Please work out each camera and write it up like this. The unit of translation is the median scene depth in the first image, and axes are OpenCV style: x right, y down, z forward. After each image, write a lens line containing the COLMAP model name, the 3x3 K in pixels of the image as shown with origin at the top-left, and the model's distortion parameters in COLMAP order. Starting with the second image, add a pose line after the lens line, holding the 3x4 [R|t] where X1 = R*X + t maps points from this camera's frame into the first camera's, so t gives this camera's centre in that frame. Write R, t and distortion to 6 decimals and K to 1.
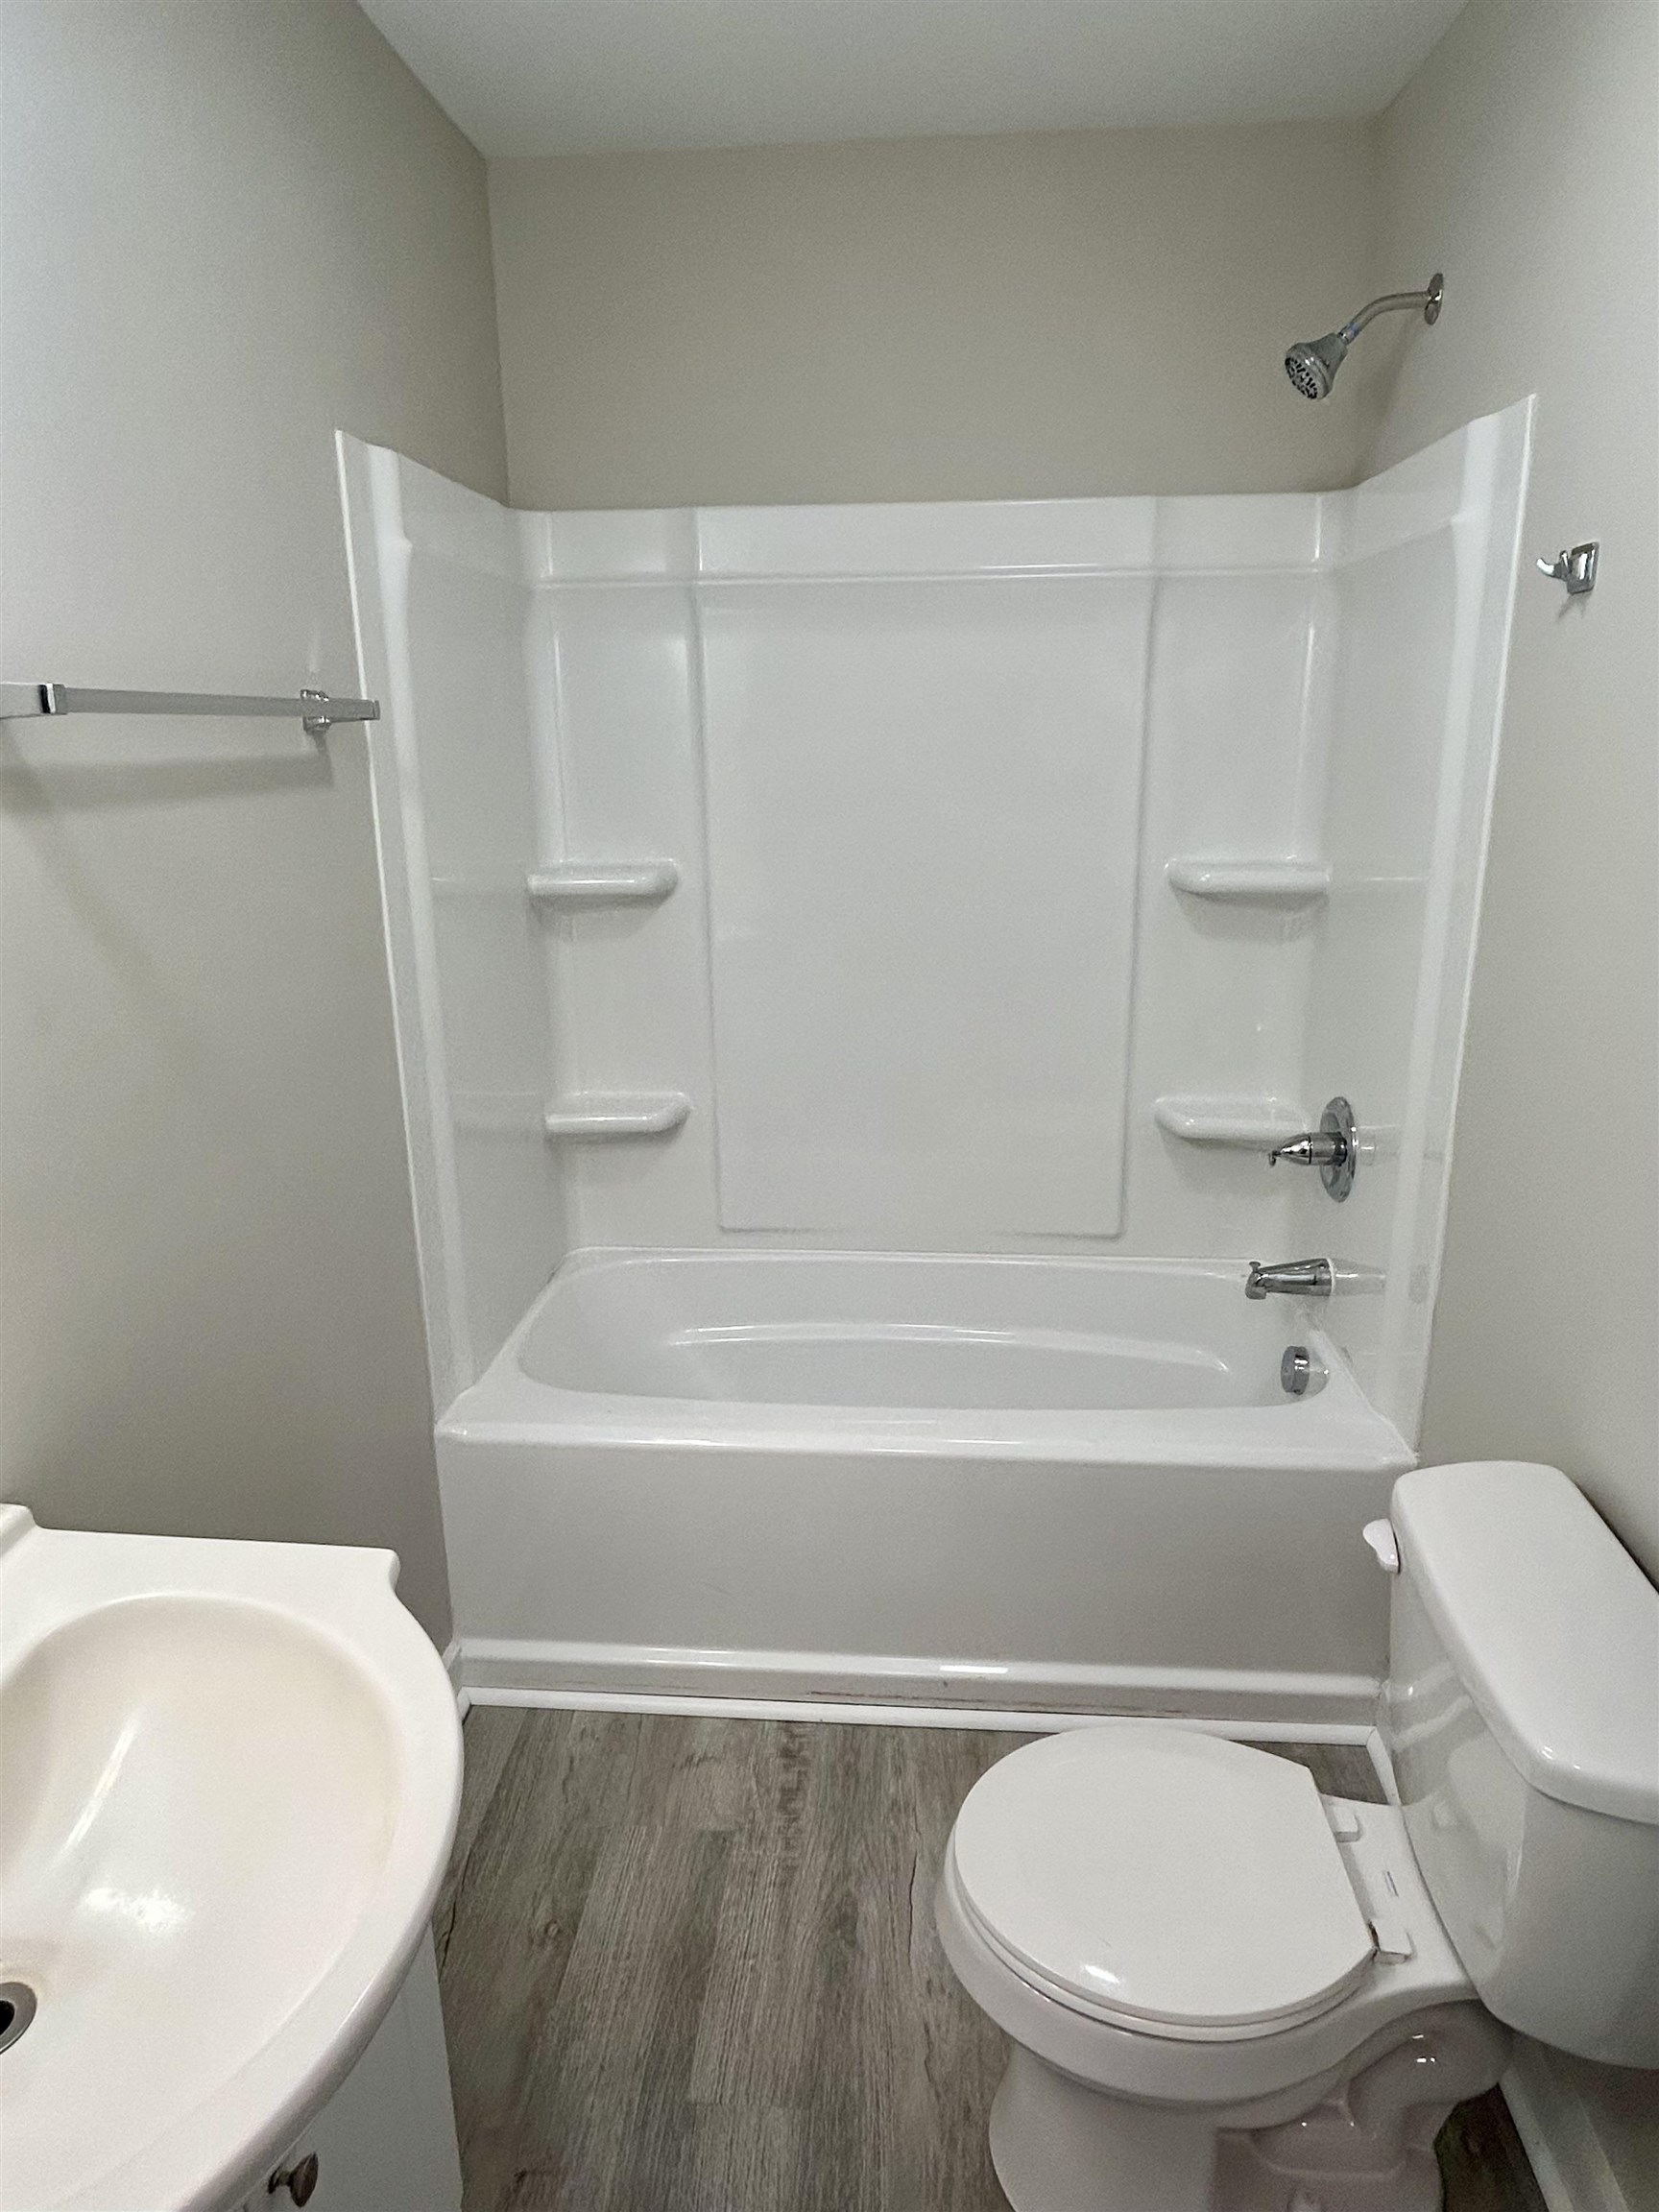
lens RADIAL K [[1315.3, 0, 828.4], [0, 1315.3, 1100.6], [0, 0, 1]] dist [-0.005901, 0.002671]
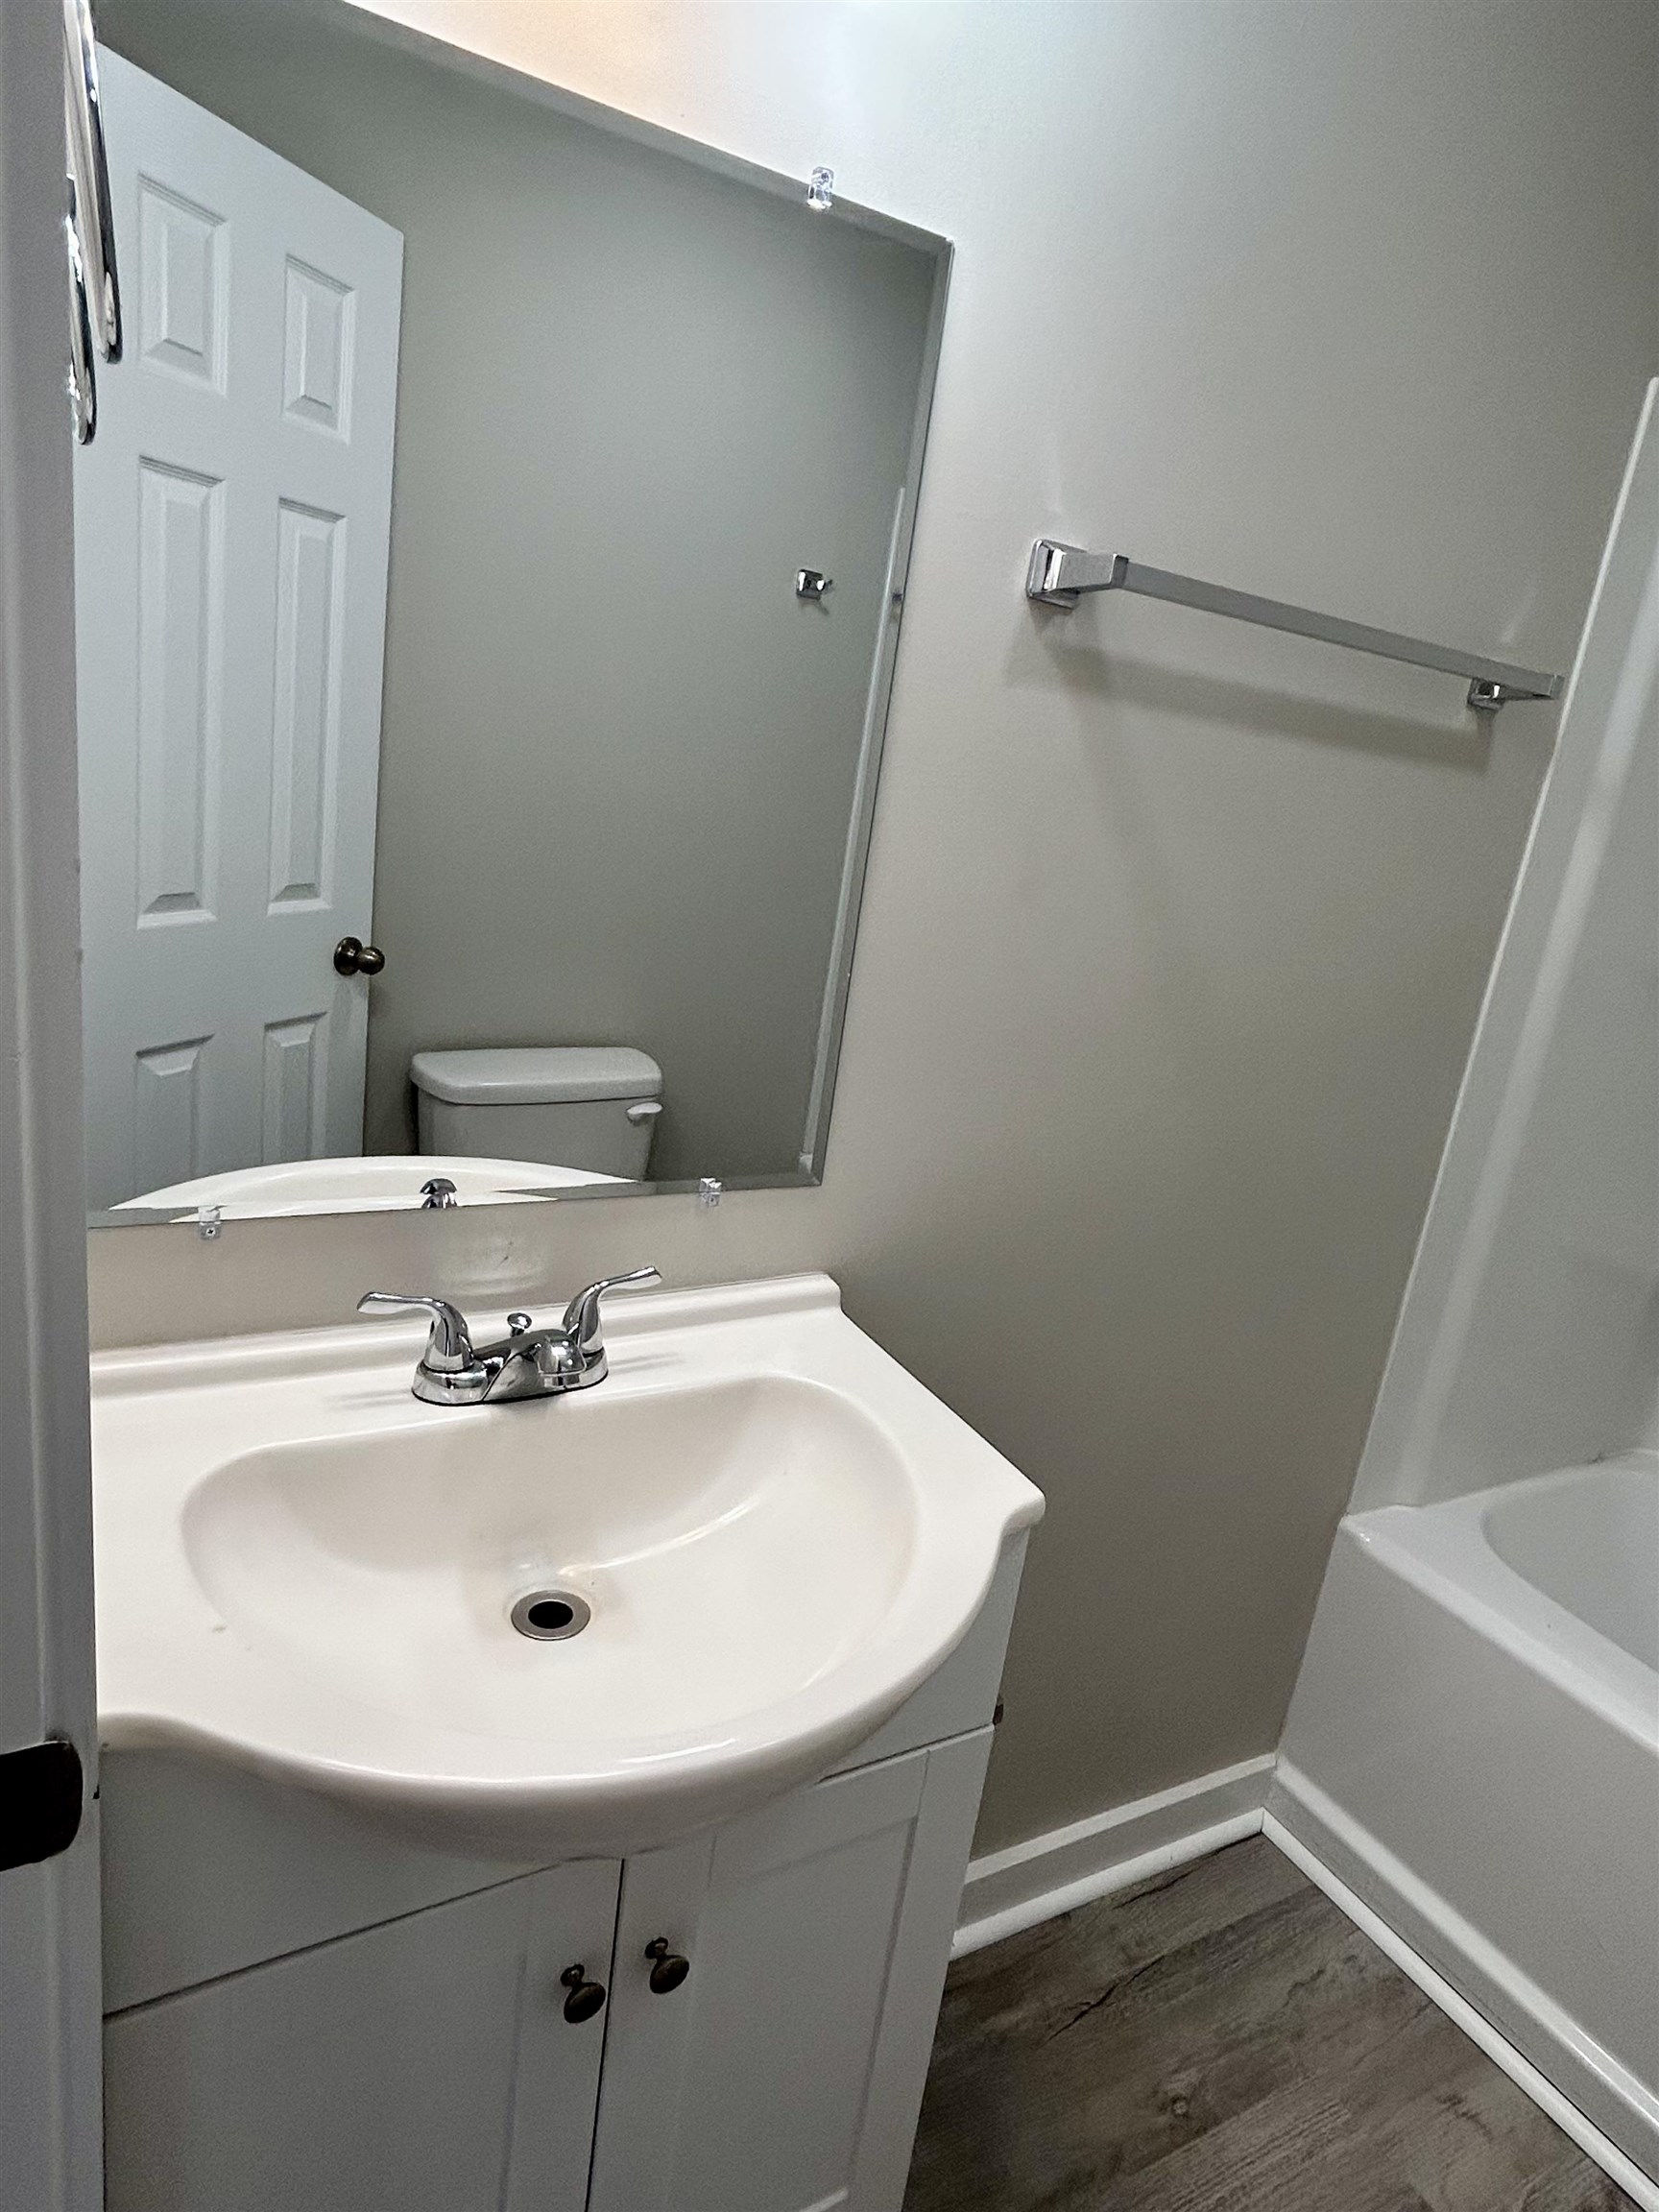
lens RADIAL K [[1284.8, 0, 840.2], [0, 1284.8, 1112.1], [0, 0, 1]] dist [0.001283, -0.000356]
pose [[0.550001, 0.298110, -0.780147, 0.113365], [-0.361830, 0.926960, 0.099122, 0.037363], [0.752714, 0.227763, 0.617694, 0.171648]]
